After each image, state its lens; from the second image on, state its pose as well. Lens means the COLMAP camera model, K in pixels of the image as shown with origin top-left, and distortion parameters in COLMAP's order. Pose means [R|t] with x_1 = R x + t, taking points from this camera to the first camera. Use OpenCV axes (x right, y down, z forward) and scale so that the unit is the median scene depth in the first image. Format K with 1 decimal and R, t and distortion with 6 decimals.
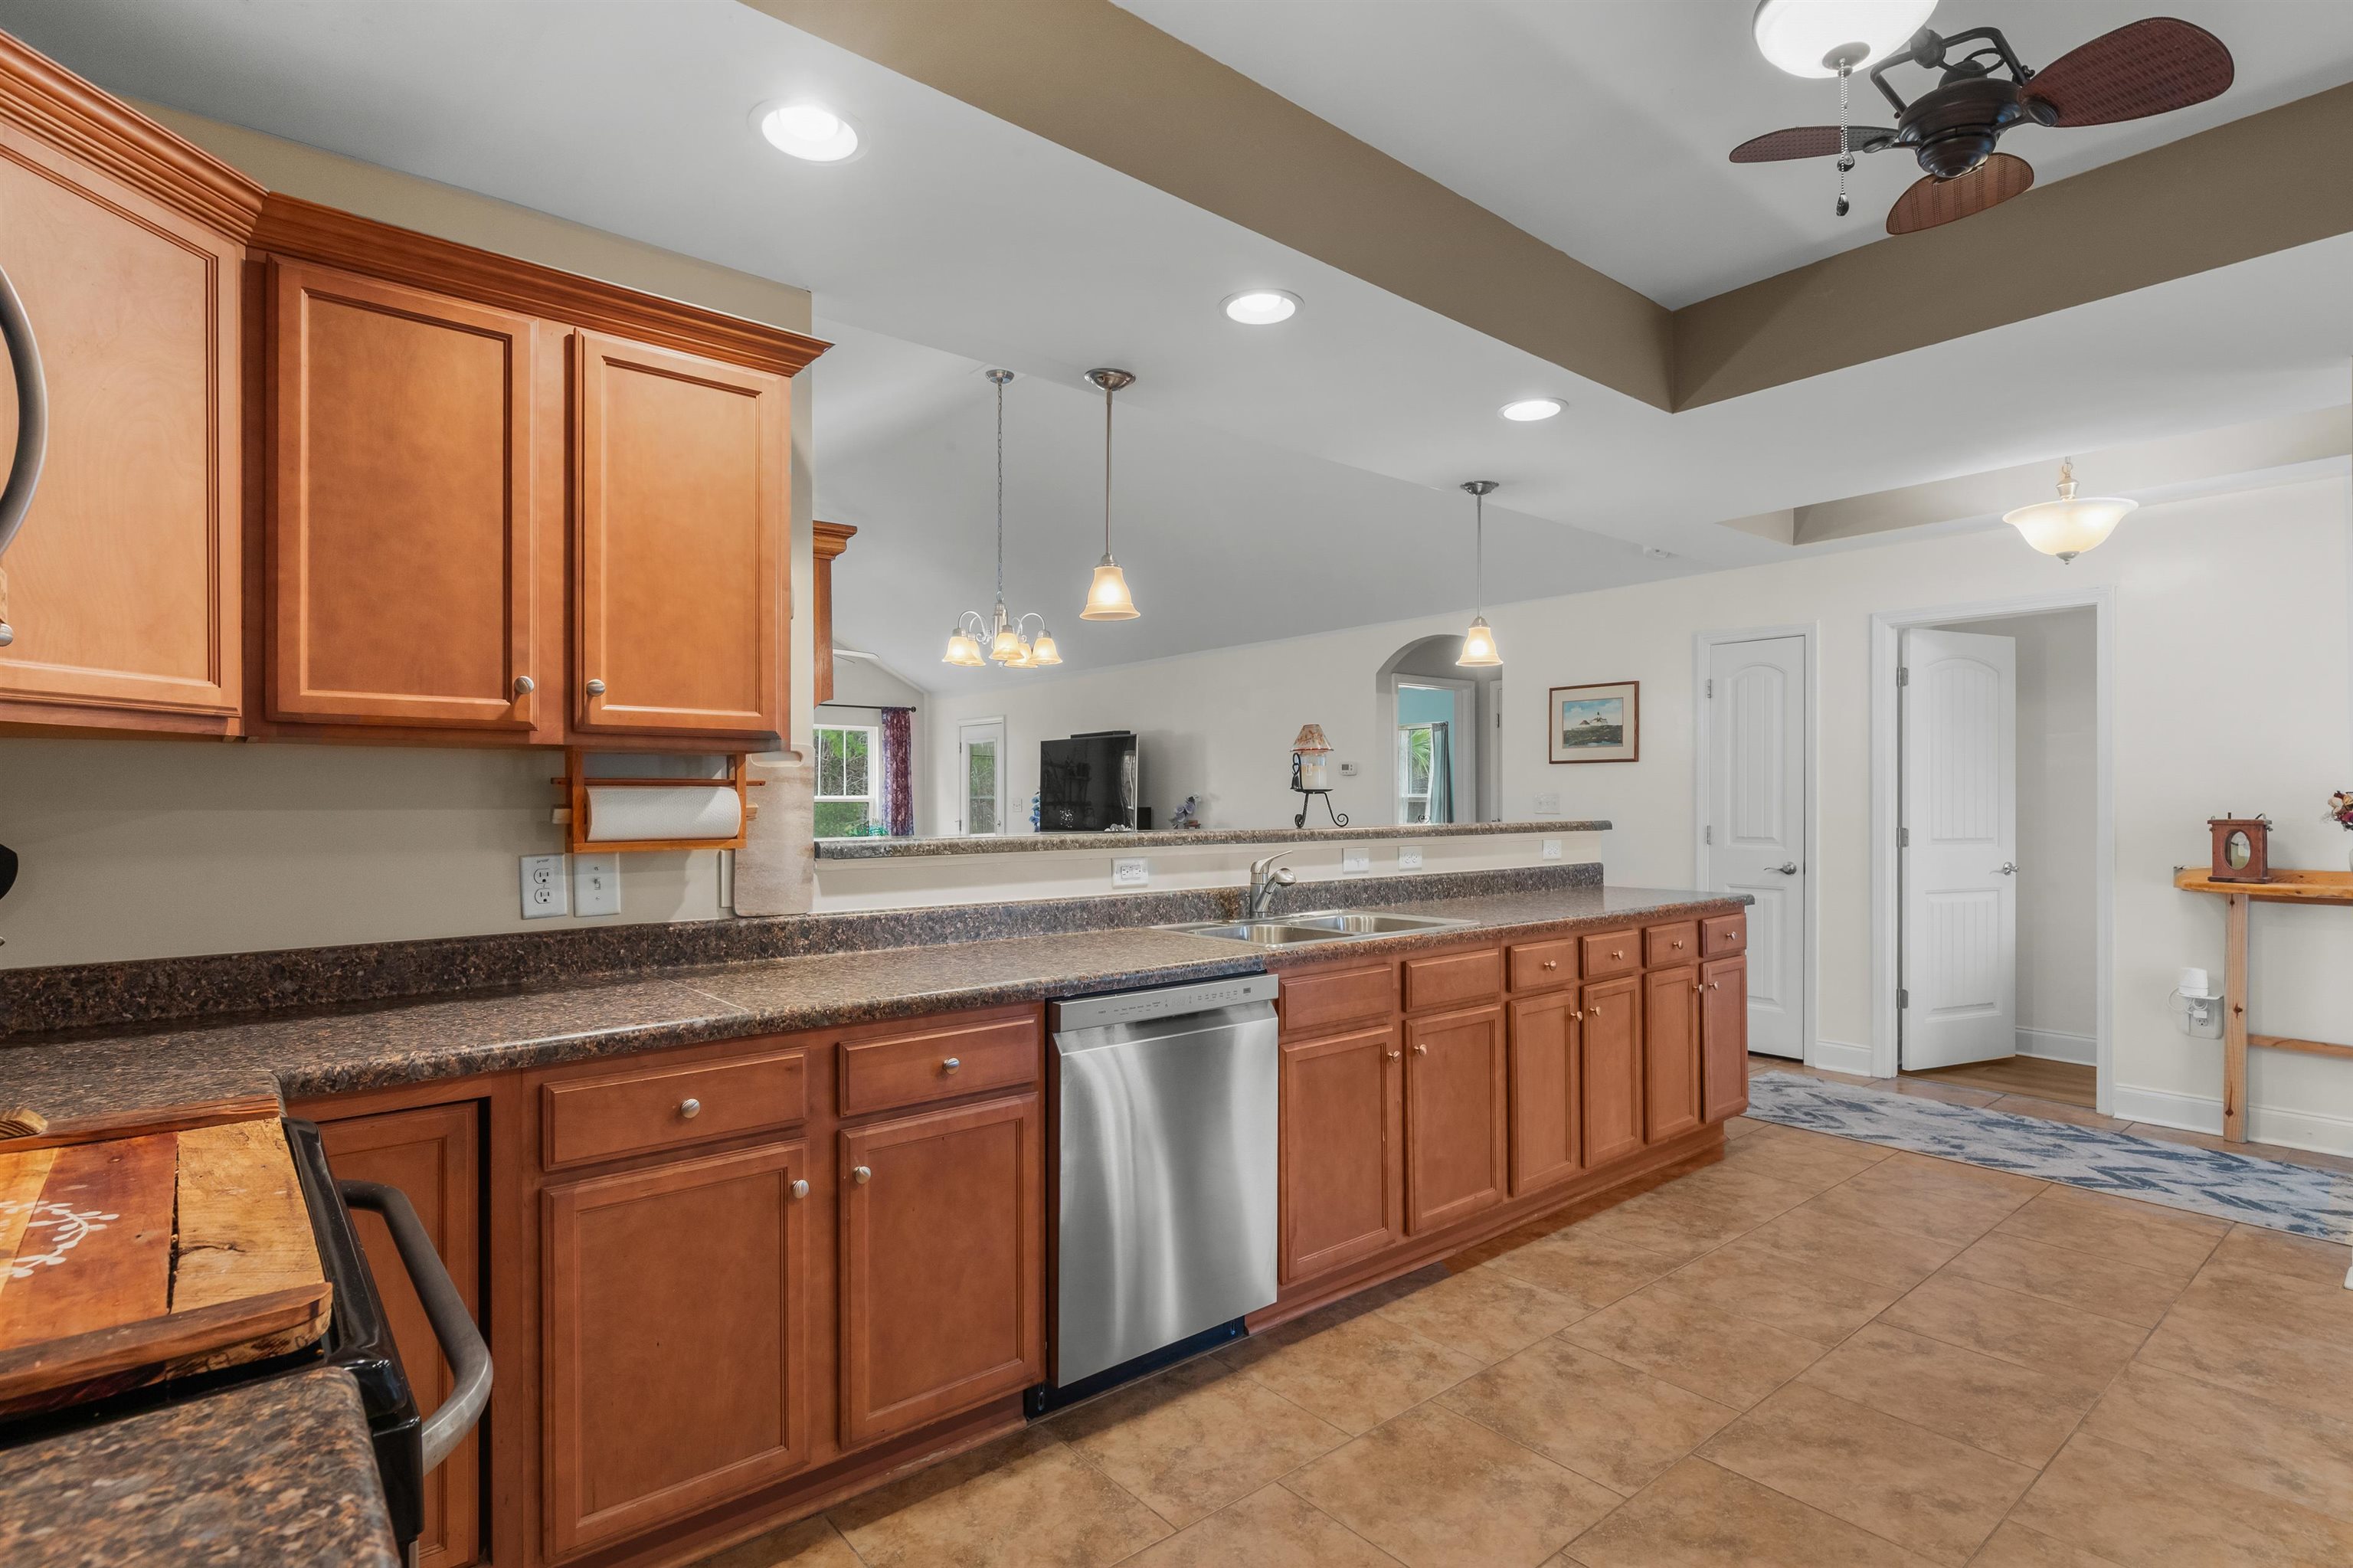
lens RADIAL K [[1148.8, 0, 1197.5], [0, 1148.8, 792.5], [0, 0, 1]] dist [0.001938, -0.001442]
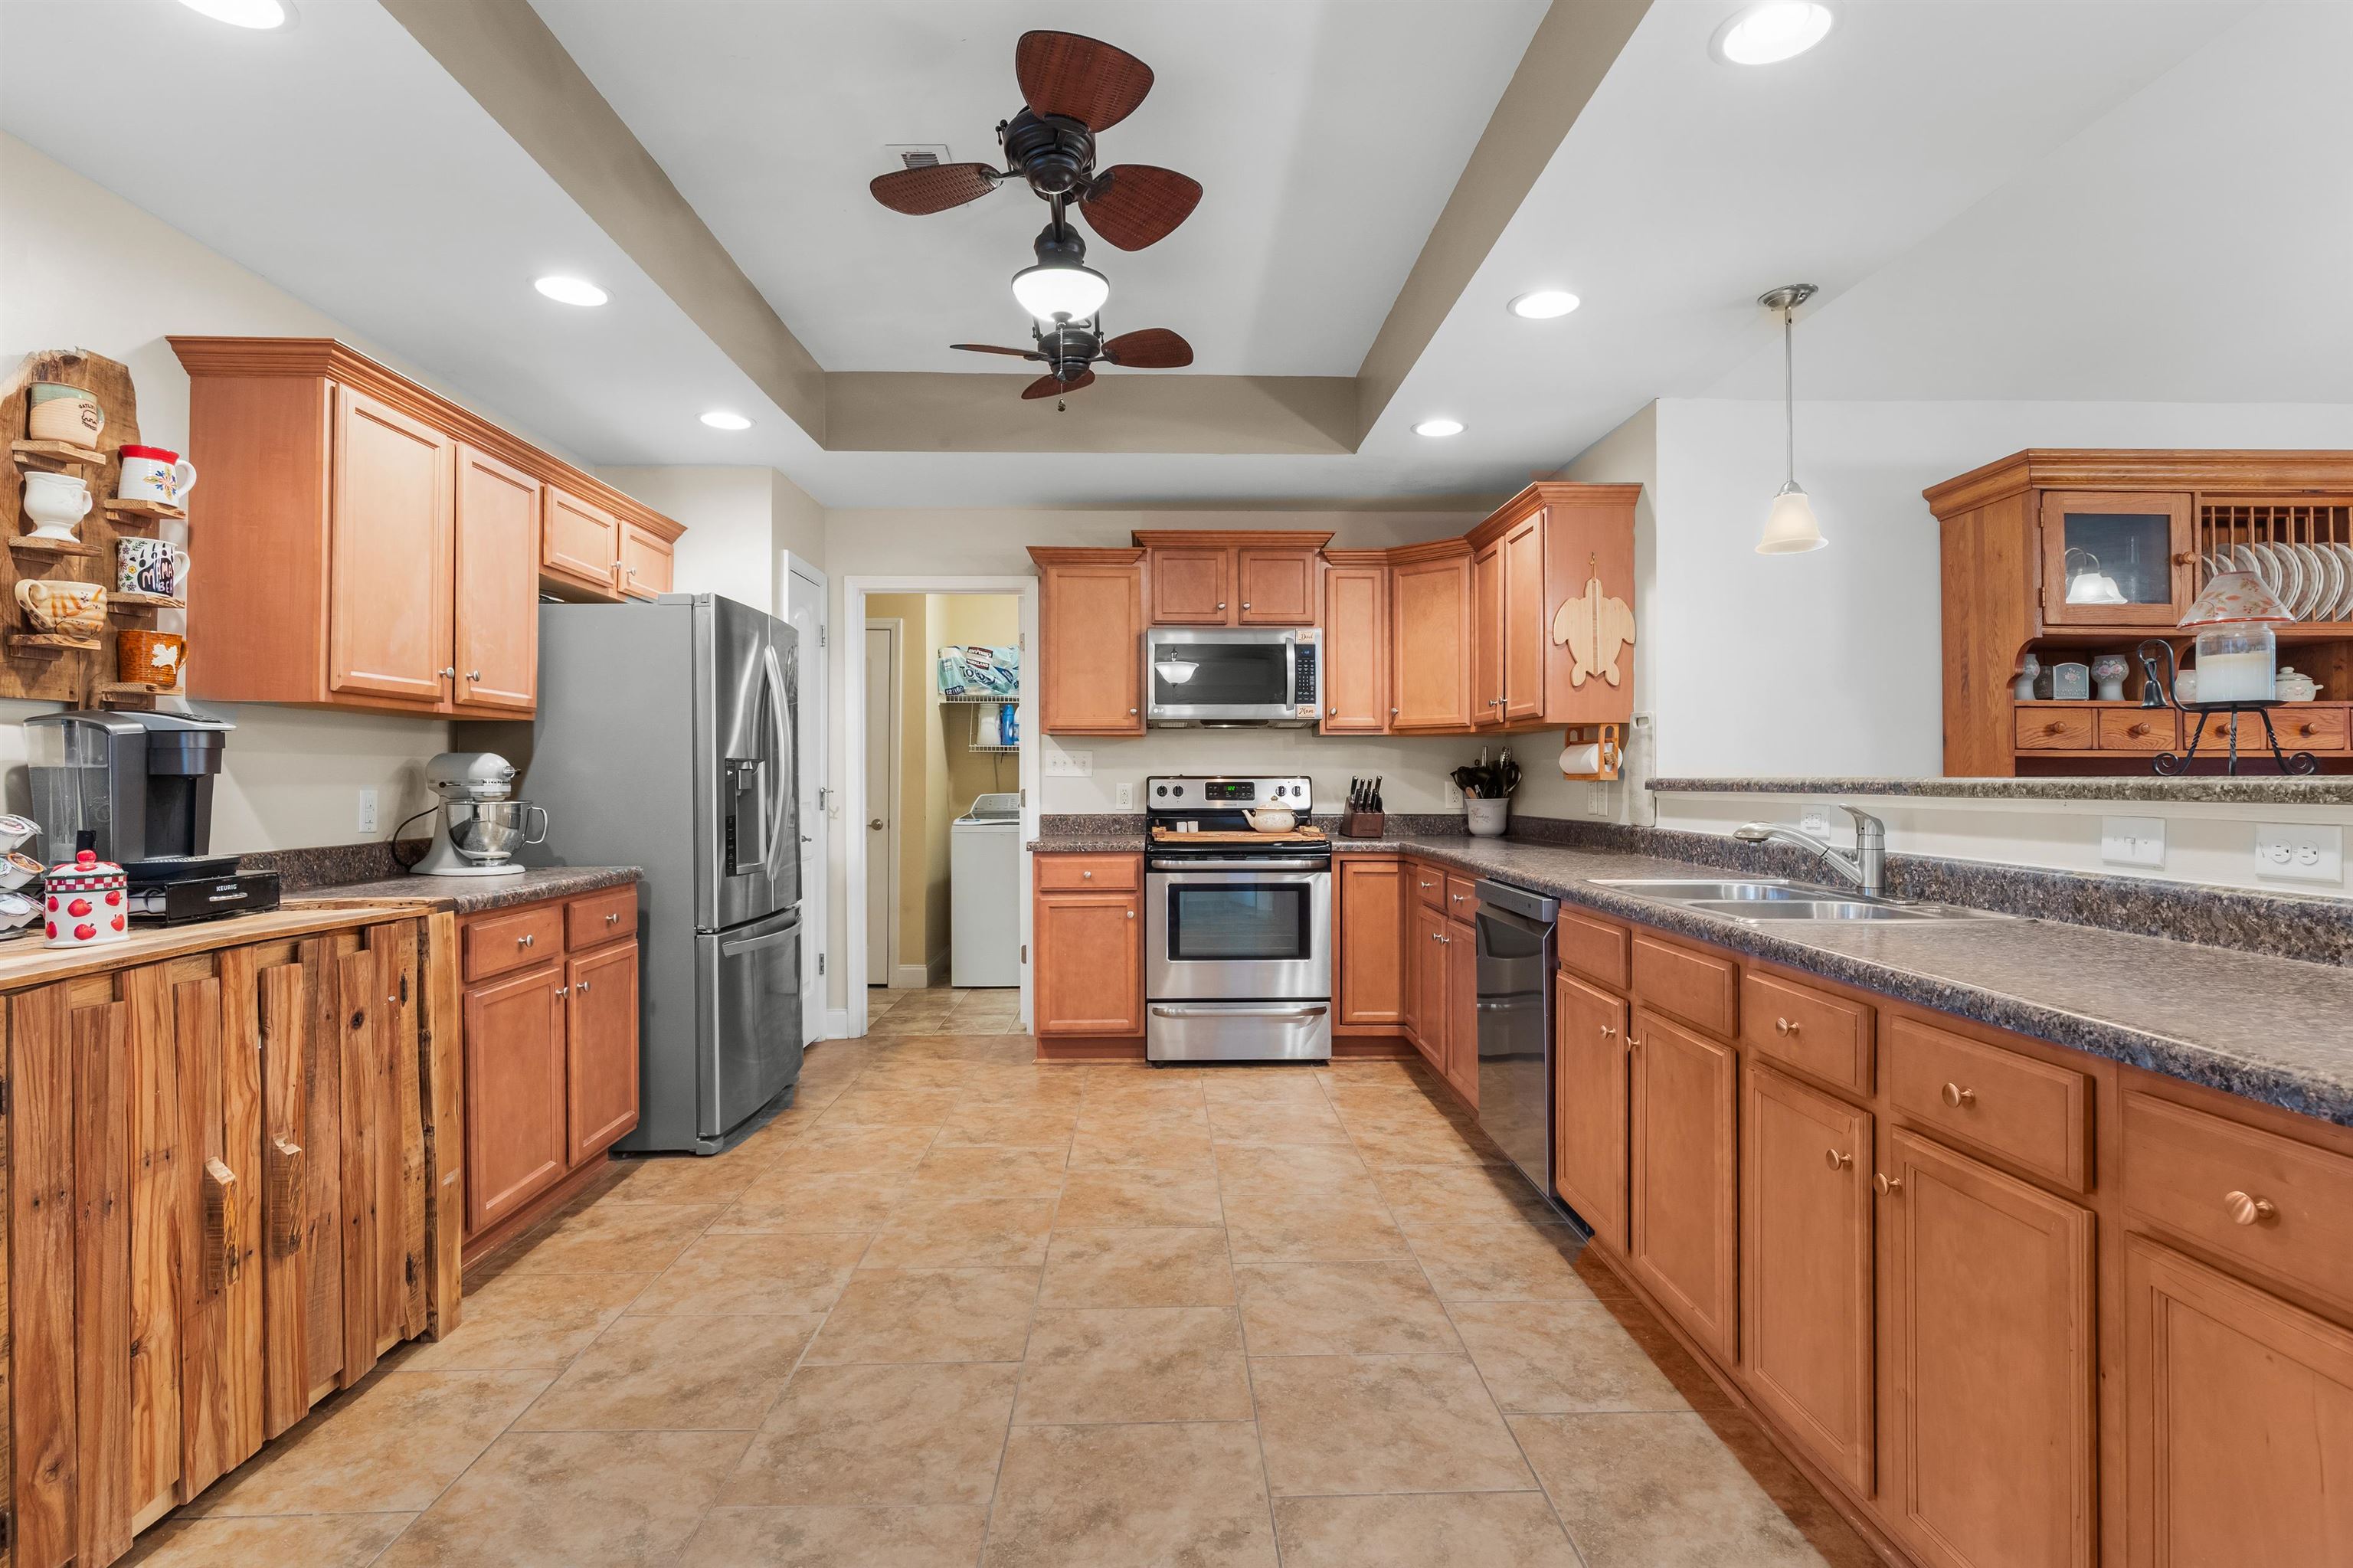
lens RADIAL K [[1148.8, 0, 1179.5], [0, 1148.8, 767.9], [0, 0, 1]] dist [0.001938, -0.001442]
pose [[-0.622550, -0.003126, -0.782574, 0.931206], [0.008454, 0.999907, -0.010719, 0.032621], [0.782535, -0.013289, -0.622465, 1.141755]]
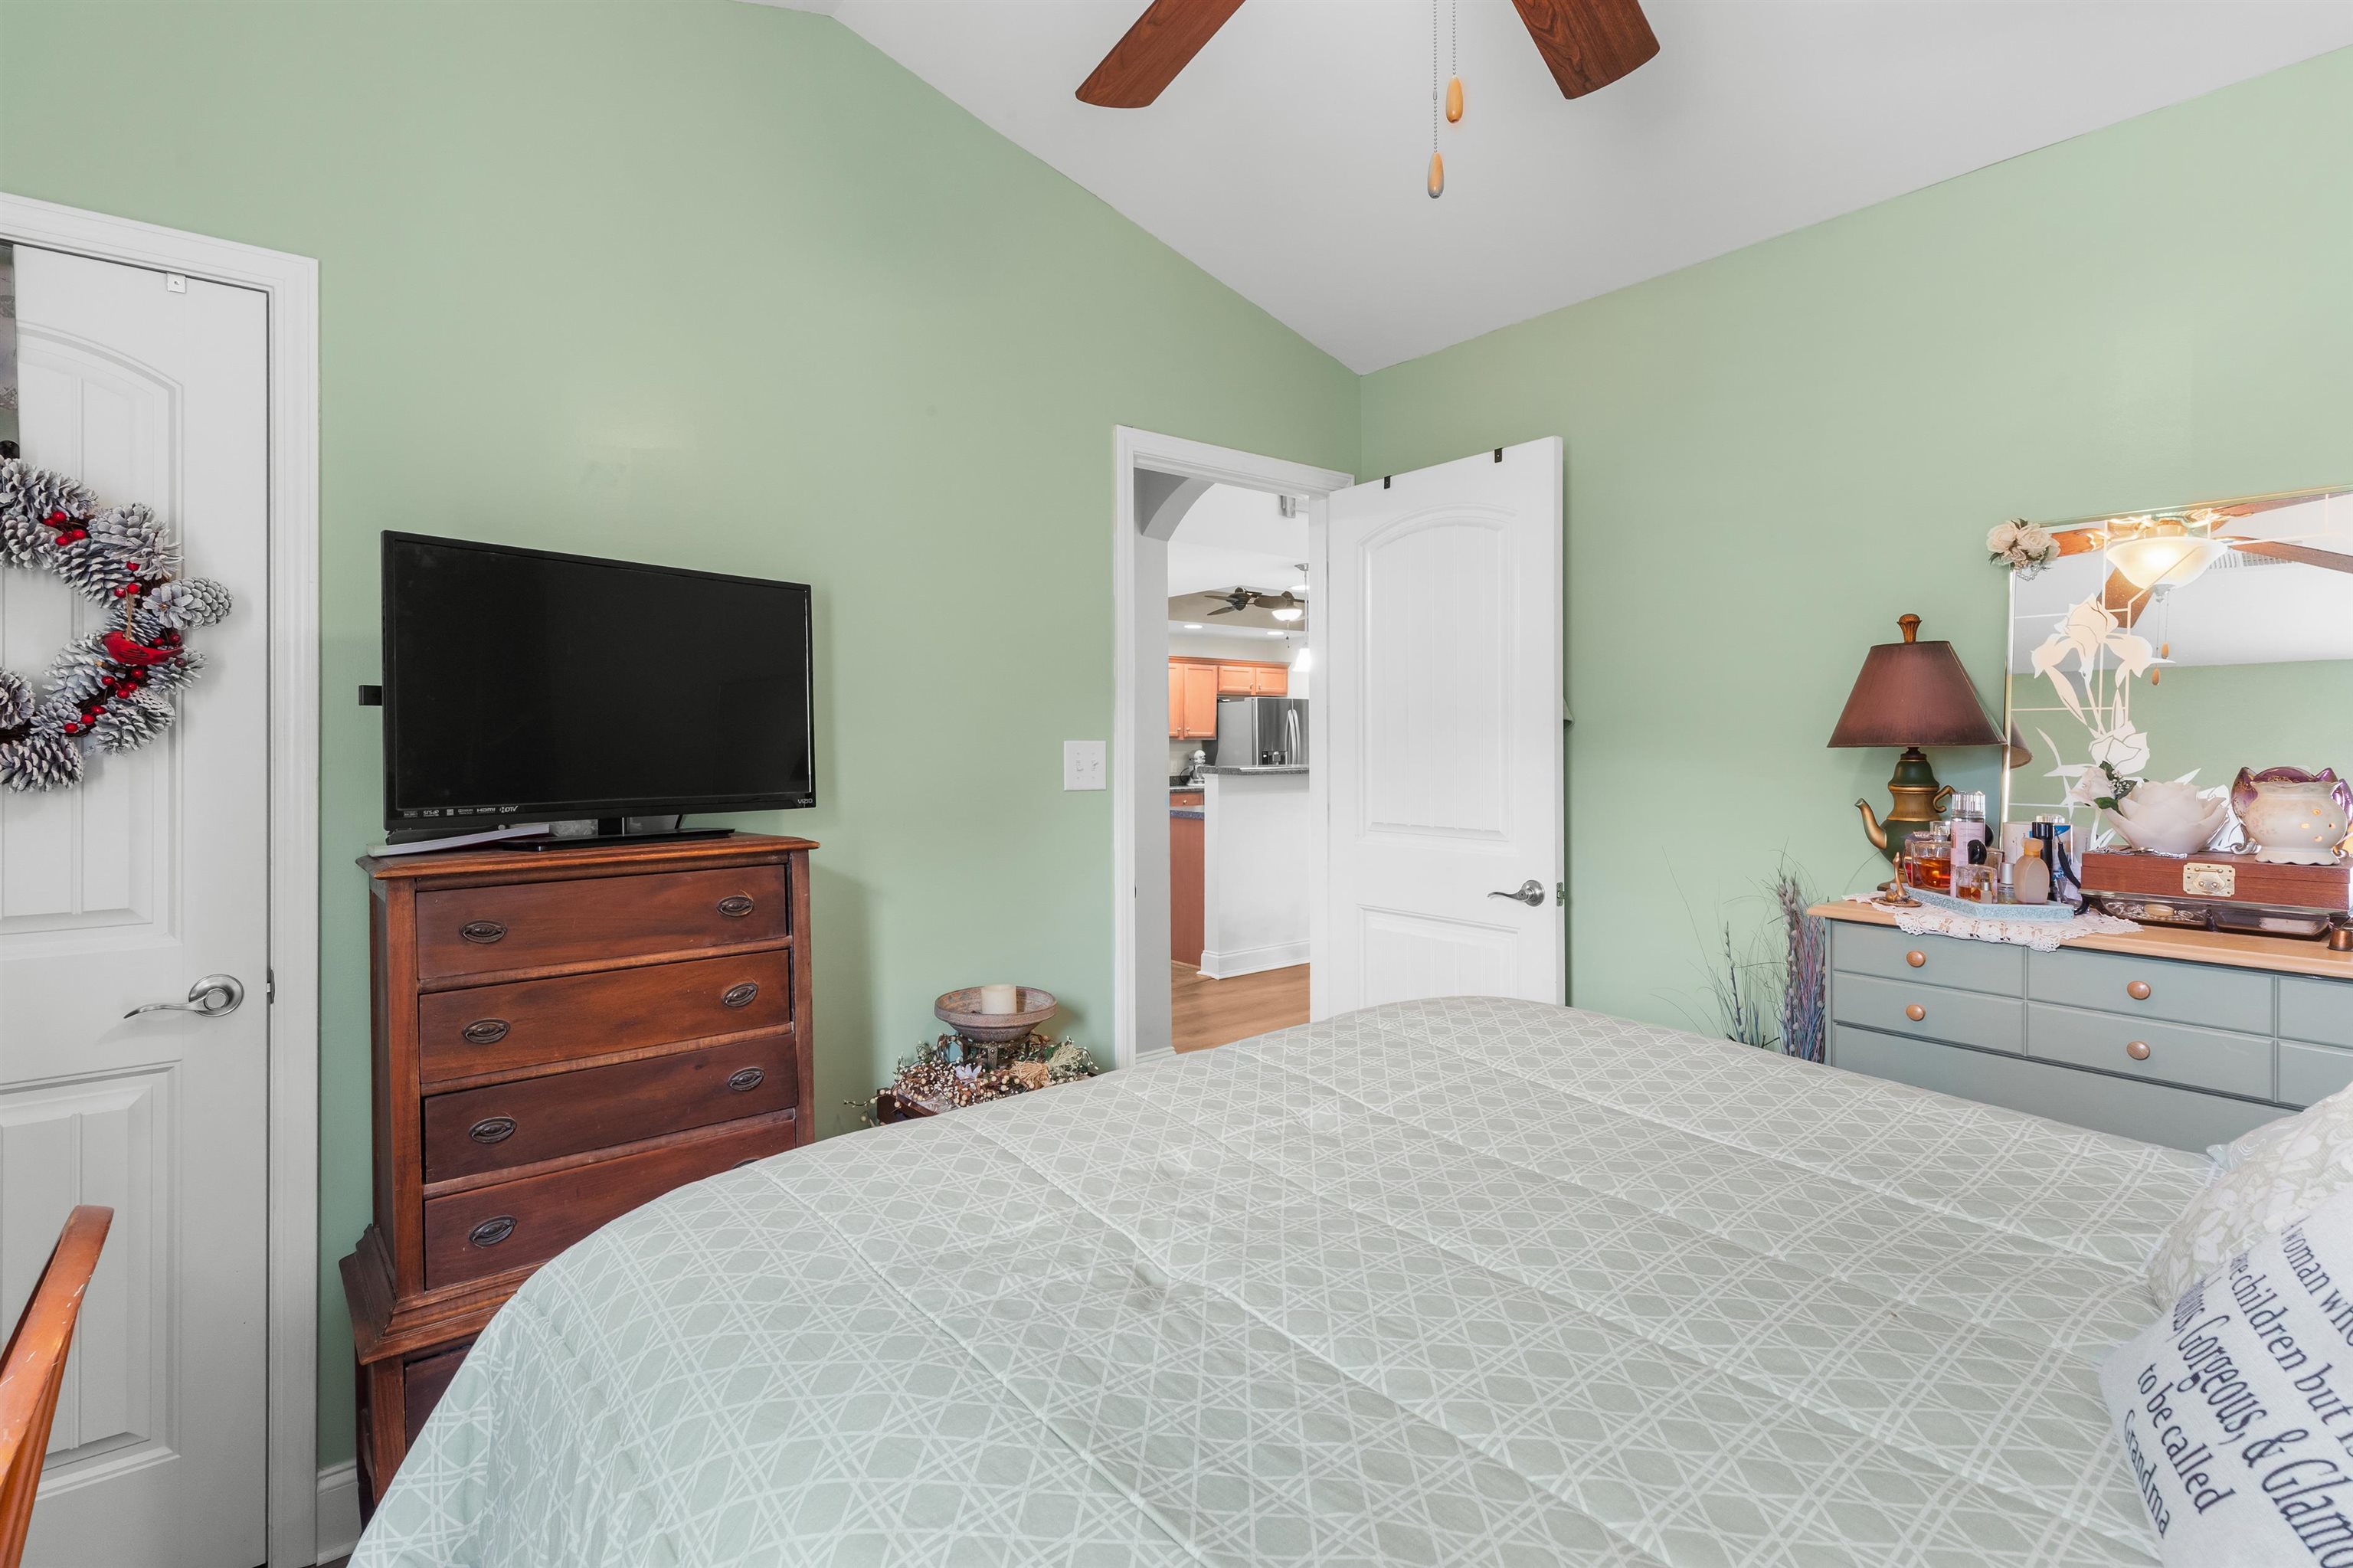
lens RADIAL K [[1087.2, 0, 1174.0], [0, 1087.2, 763.5], [0, 0, 1]] dist [0.009719, -0.002702]
pose [[-0.999841, 0.006803, 0.016504, 0.534956], [0.007011, 0.999896, 0.012582, 0.001298], [-0.016417, 0.012696, -0.999785, 3.313885]]
